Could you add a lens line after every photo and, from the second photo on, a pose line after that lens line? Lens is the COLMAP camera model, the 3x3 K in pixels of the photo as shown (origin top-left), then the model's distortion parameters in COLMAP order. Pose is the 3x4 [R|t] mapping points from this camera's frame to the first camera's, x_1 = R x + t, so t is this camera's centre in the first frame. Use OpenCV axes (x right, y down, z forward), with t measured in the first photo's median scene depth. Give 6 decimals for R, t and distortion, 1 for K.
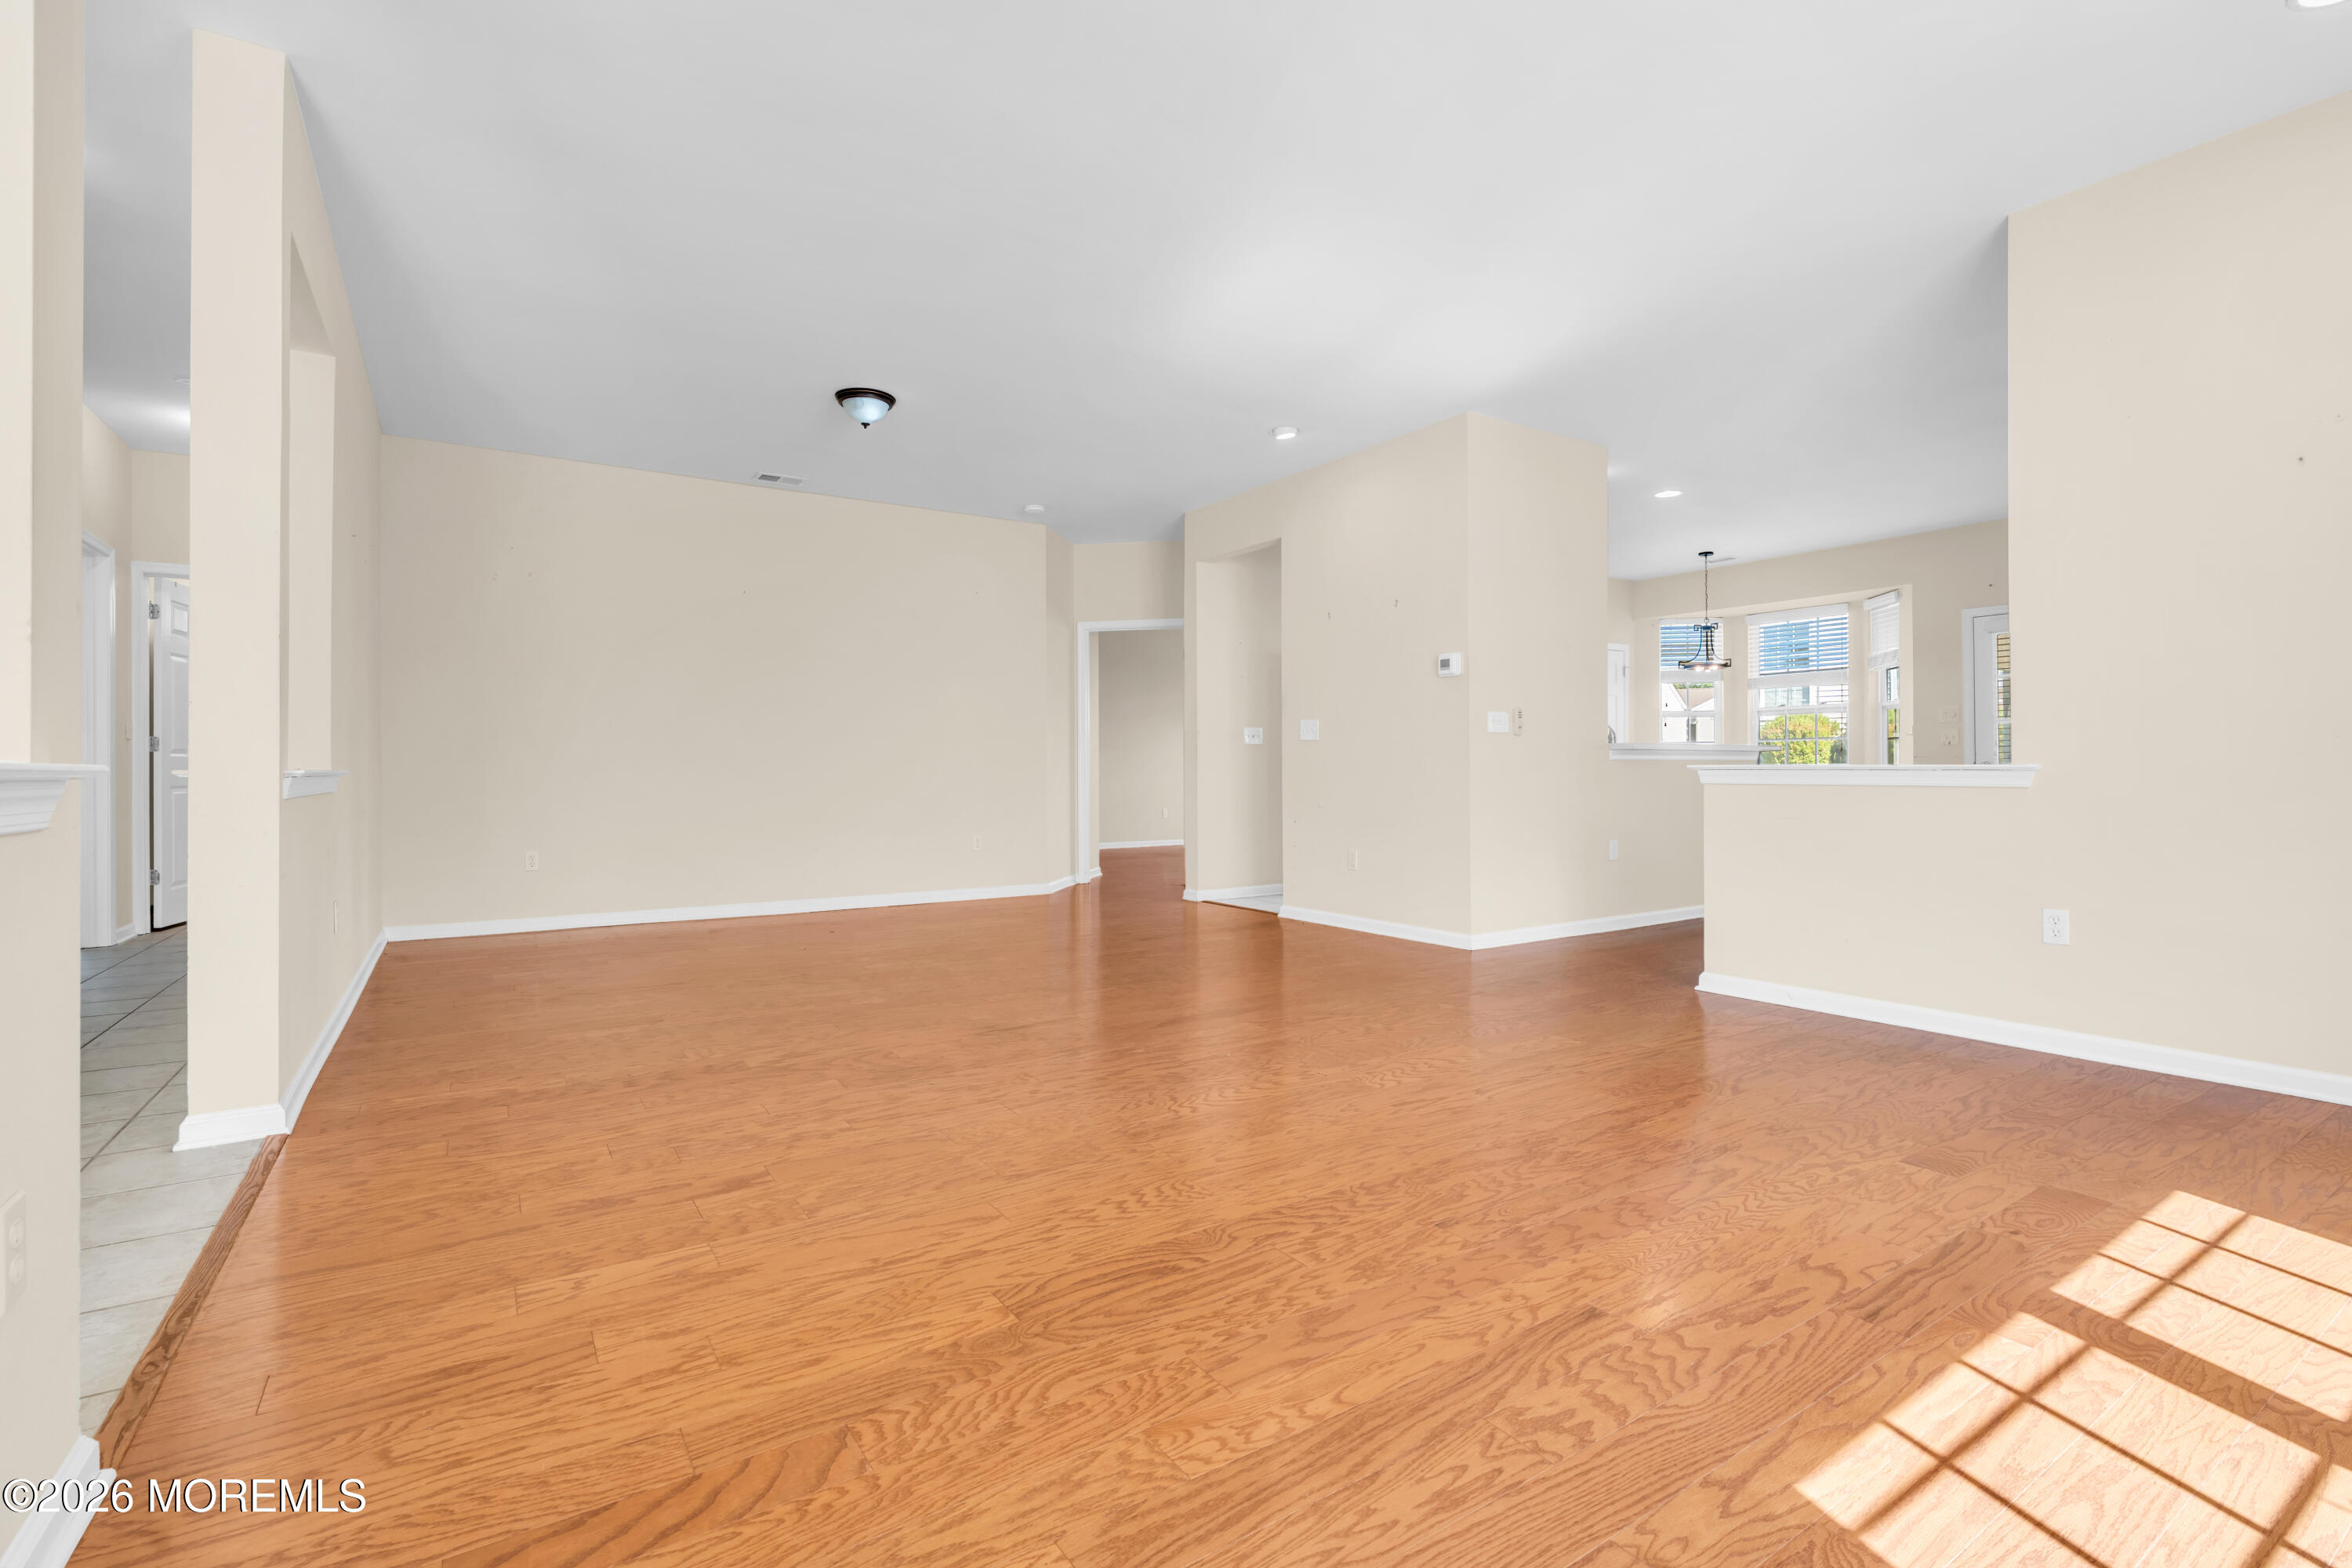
lens RADIAL K [[1063.8, 0, 1168.5], [0, 1063.8, 777.1], [0, 0, 1]] dist [-0.014500, 0.005197]
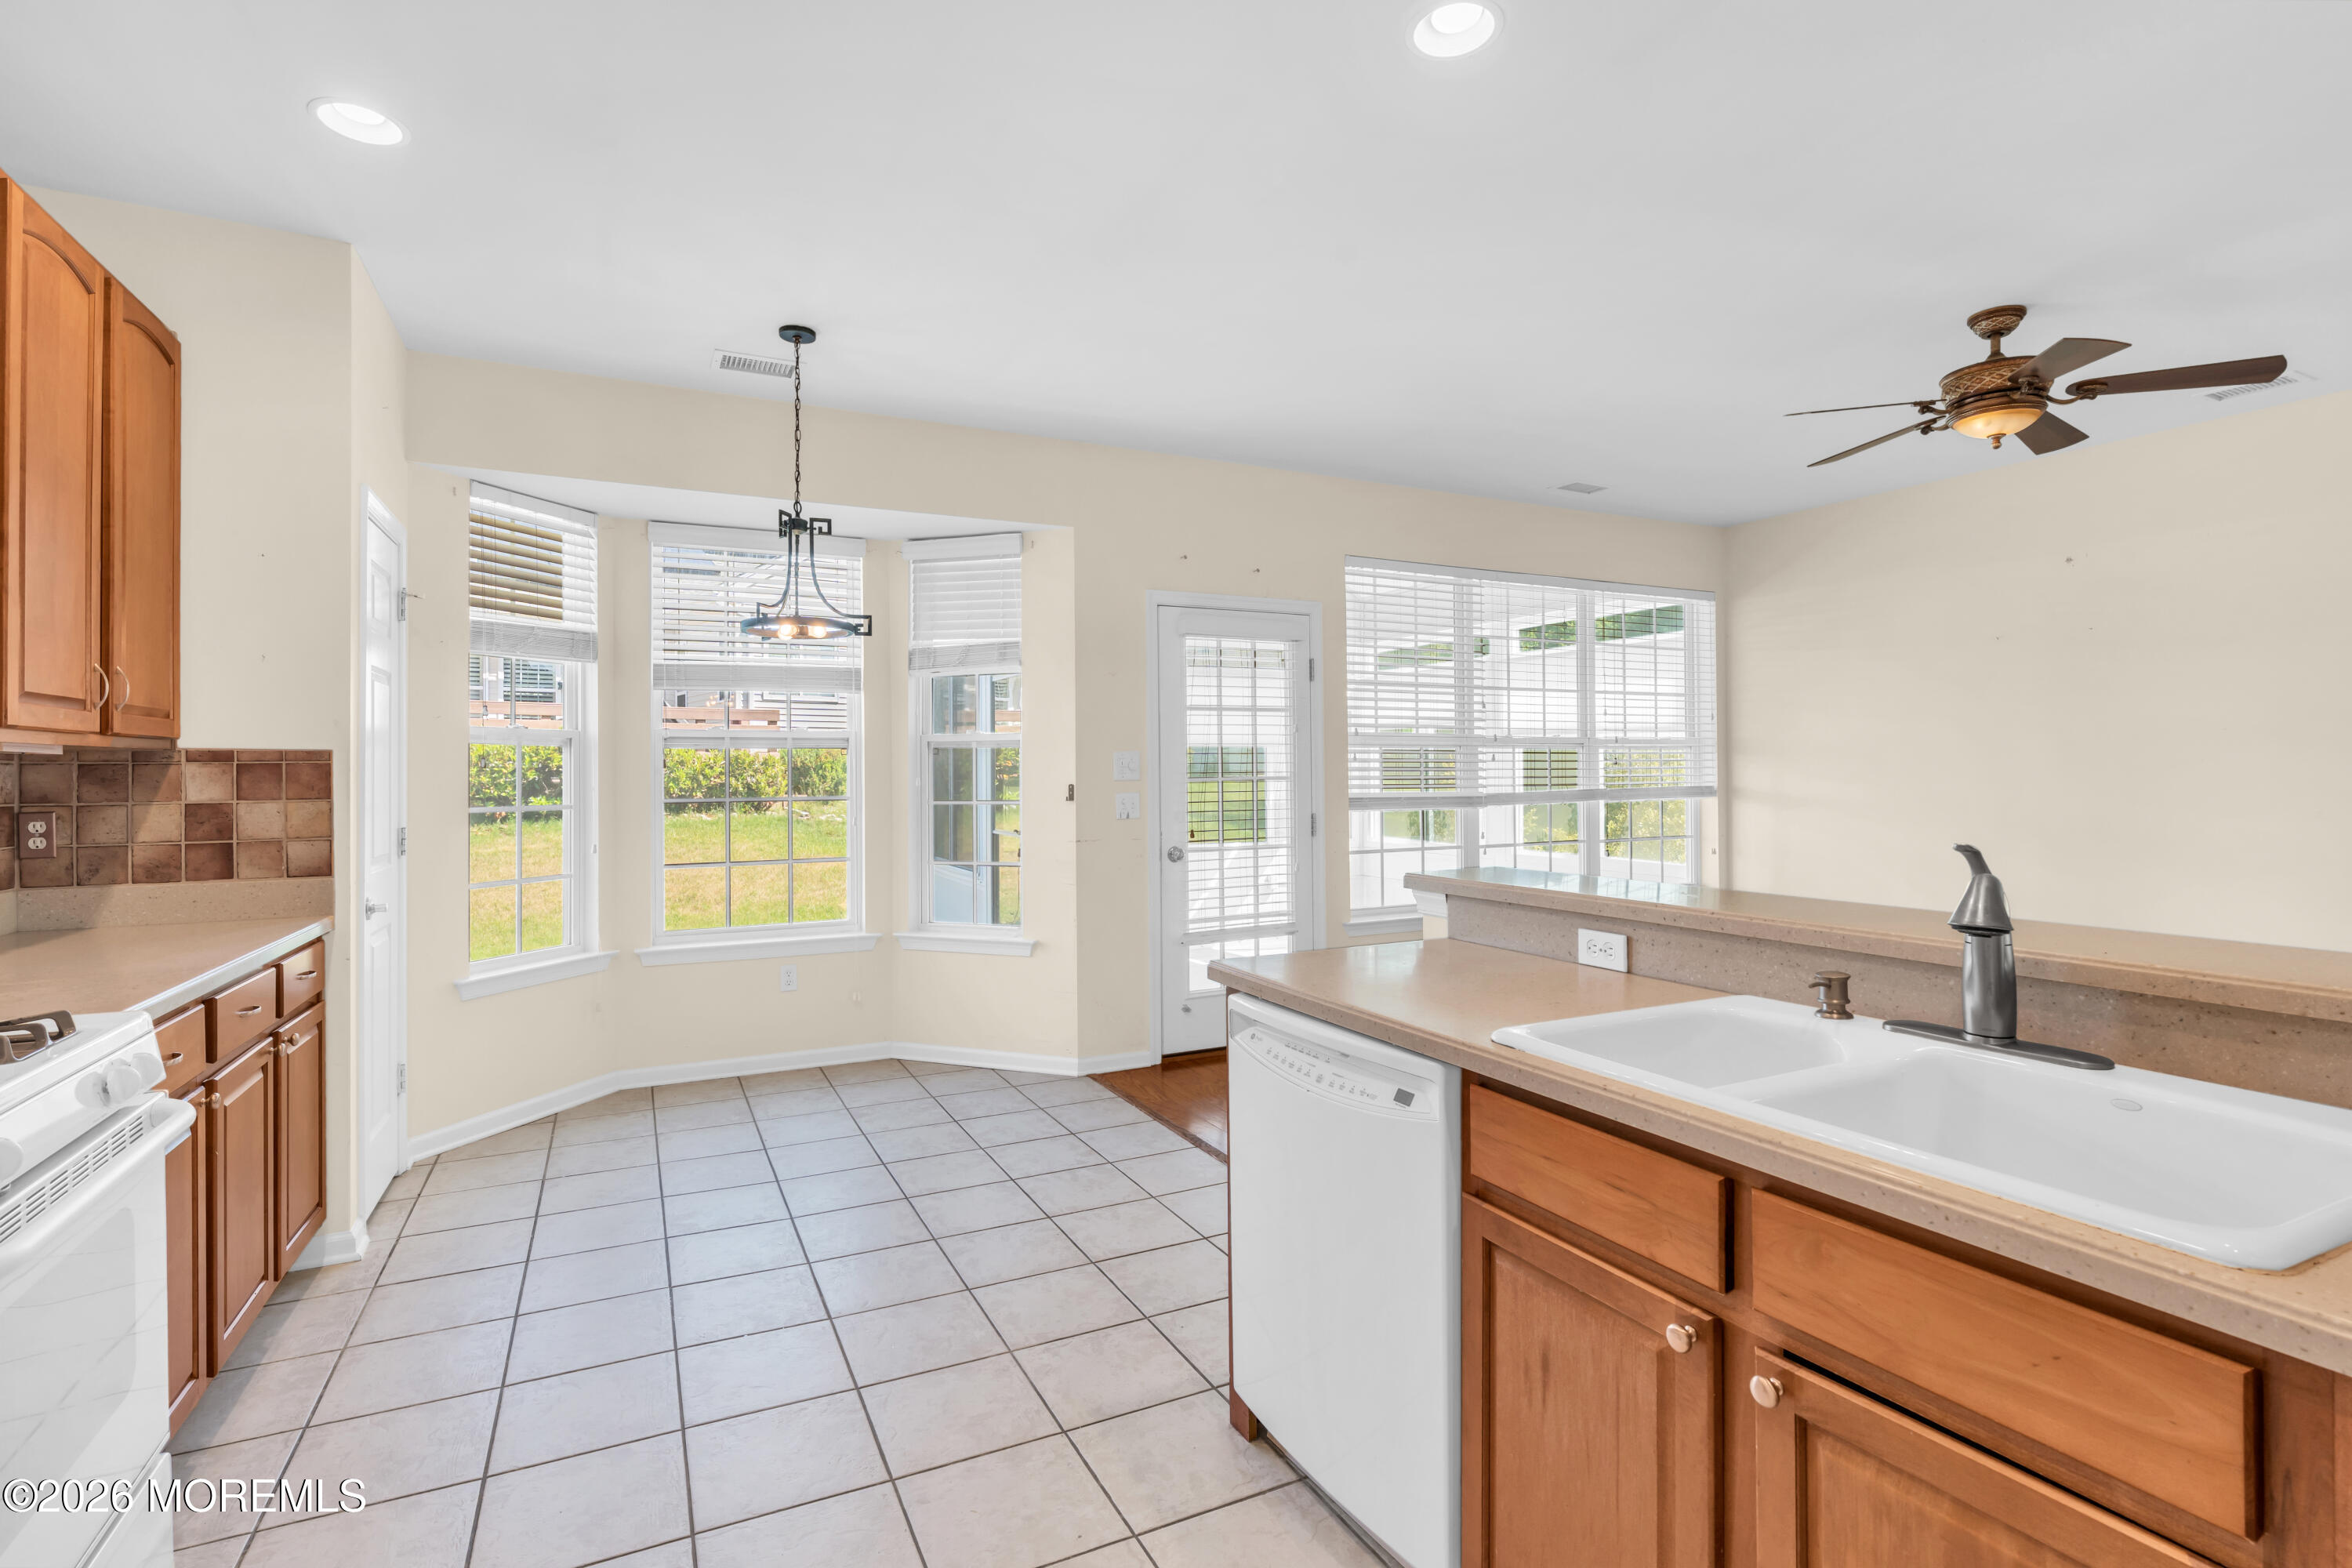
lens RADIAL K [[1113.6, 0, 1165.7], [0, 1113.6, 770.2], [0, 0, 1]] dist [-0.019359, 0.012350]
pose [[0.124228, 0.007194, 0.992228, 0.467388], [0.009139, 0.999923, -0.008394, -0.177059], [-0.992212, 0.010111, 0.124153, 3.058747]]
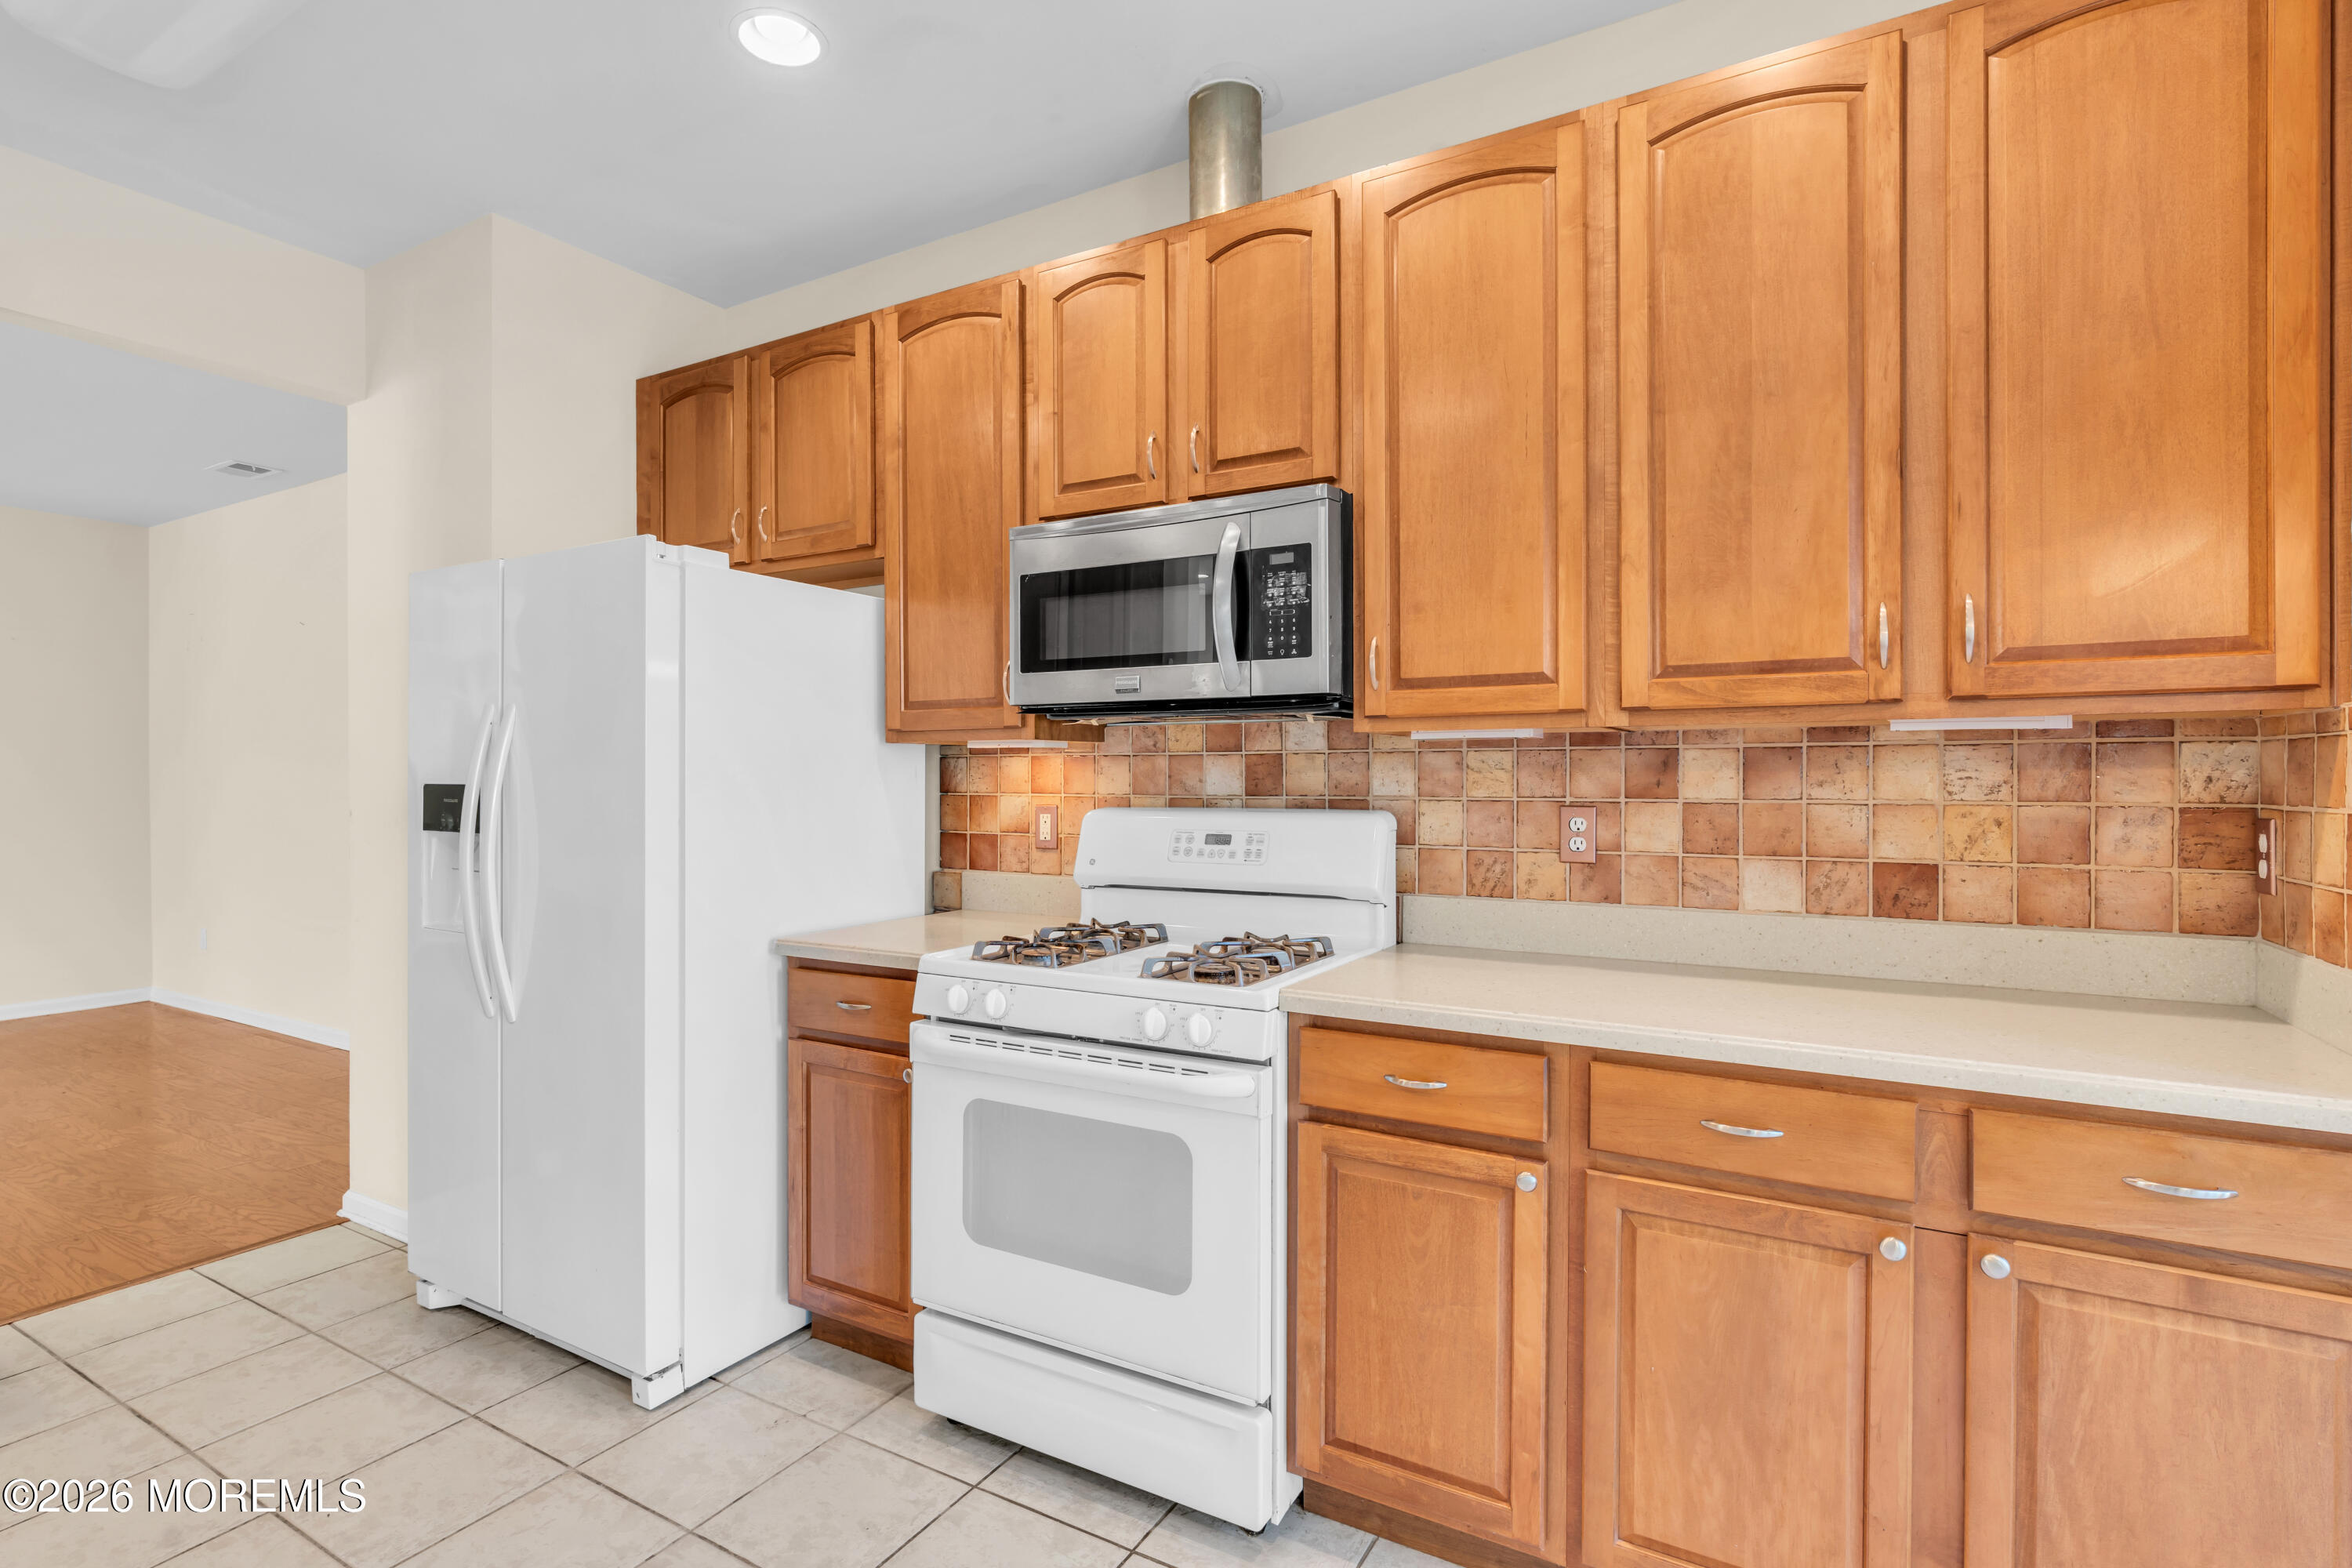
lens RADIAL K [[1131.1, 0, 1167.7], [0, 1131.1, 777.8], [0, 0, 1]] dist [-0.013215, 0.005192]
pose [[0.443179, 0.004611, -0.896421, 1.774846], [-0.004827, 0.999985, 0.002757, -0.178564], [0.896420, 0.003106, 0.443195, 3.414404]]
